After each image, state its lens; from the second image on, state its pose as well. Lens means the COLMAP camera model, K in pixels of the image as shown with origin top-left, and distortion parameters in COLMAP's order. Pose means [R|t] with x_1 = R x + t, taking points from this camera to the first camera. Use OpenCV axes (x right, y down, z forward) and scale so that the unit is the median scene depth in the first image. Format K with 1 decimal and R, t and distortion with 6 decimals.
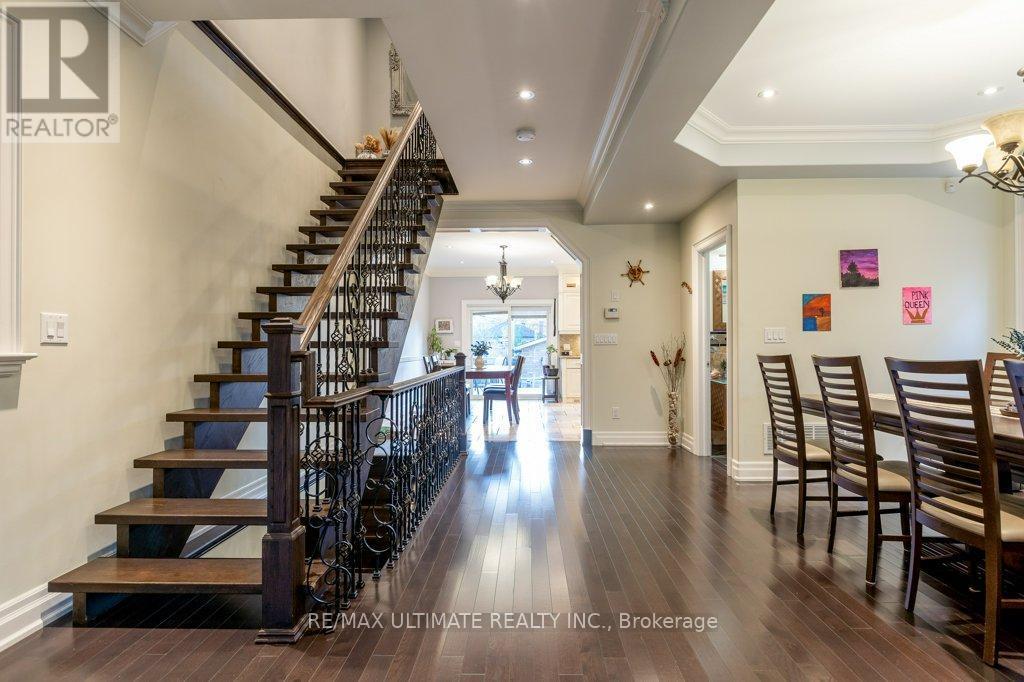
lens RADIAL K [[524.4, 0, 512.0], [0, 524.4, 341.0], [0, 0, 1]] dist [-0.001147, 0.000977]
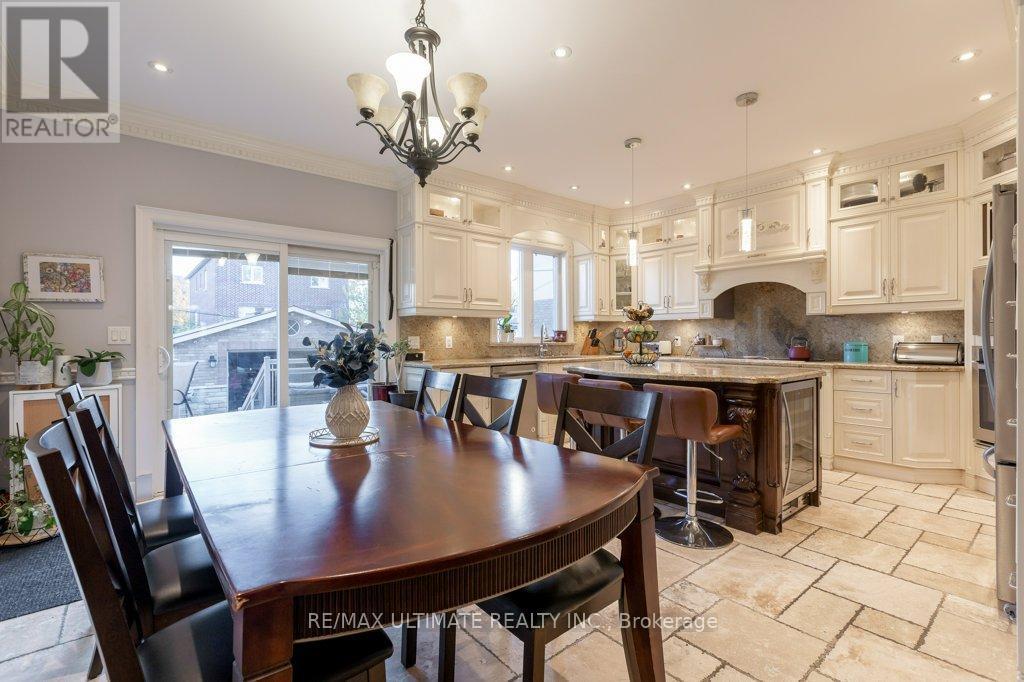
lens RADIAL K [[468.9, 0, 522.1], [0, 468.9, 336.4], [0, 0, 1]] dist [-0.001977, -0.001074]
pose [[0.745052, 0.000759, 0.667006, -0.258131], [-0.004620, 0.999981, 0.004023, 0.007797], [-0.666991, -0.006079, 0.745041, 1.405001]]
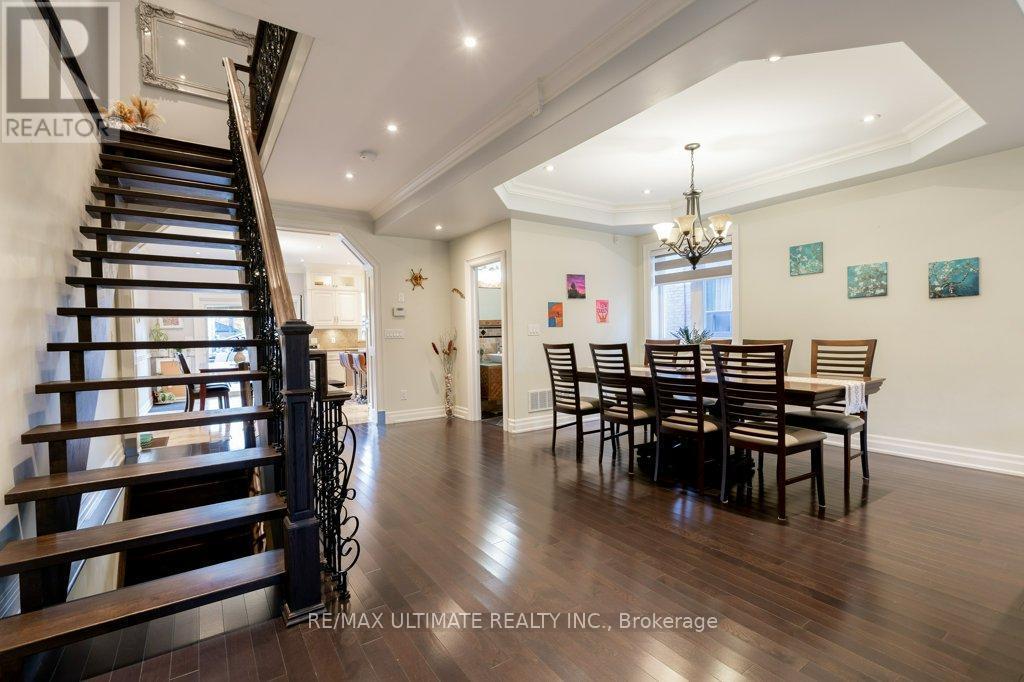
lens RADIAL K [[462.3, 0, 512.0], [0, 462.3, 344.4], [0, 0, 1]] dist [-0.000682, 0.000275]
pose [[0.812498, -0.024534, 0.582448, -0.268164], [0.010370, 0.999564, 0.027639, -0.006858], [-0.582872, -0.016417, 0.812398, -0.005705]]
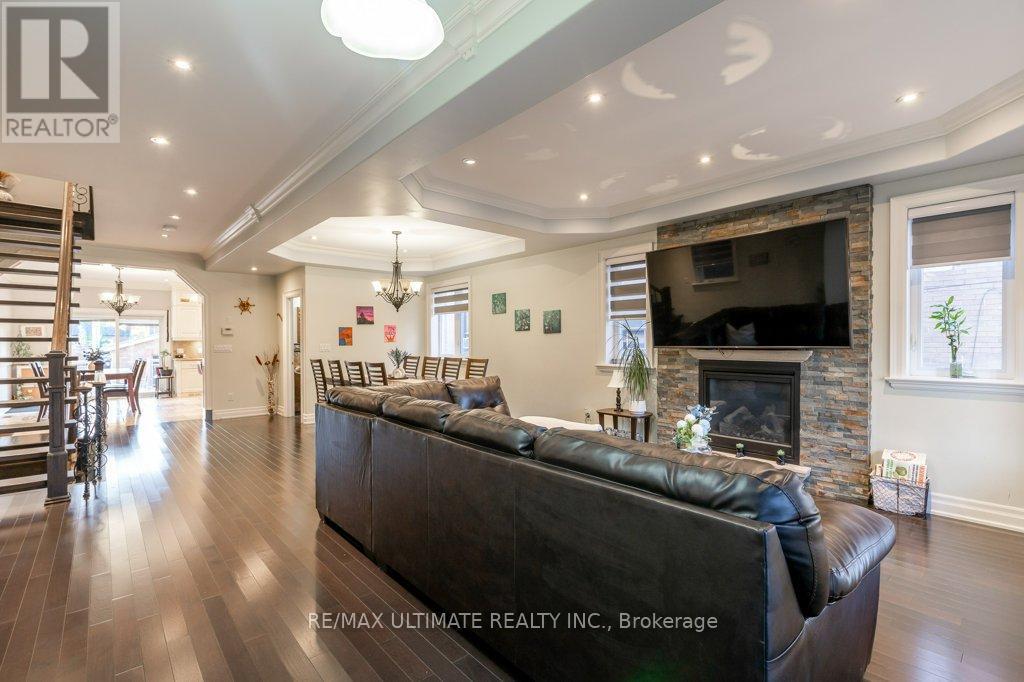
lens RADIAL K [[474.0, 0, 513.6], [0, 474.0, 344.5], [0, 0, 1]] dist [-0.000849, 0.000777]
pose [[0.731673, -0.005270, 0.681635, -0.173331], [-0.003450, 0.999929, 0.011434, -0.041971], [-0.681647, -0.010718, 0.731603, -0.709016]]
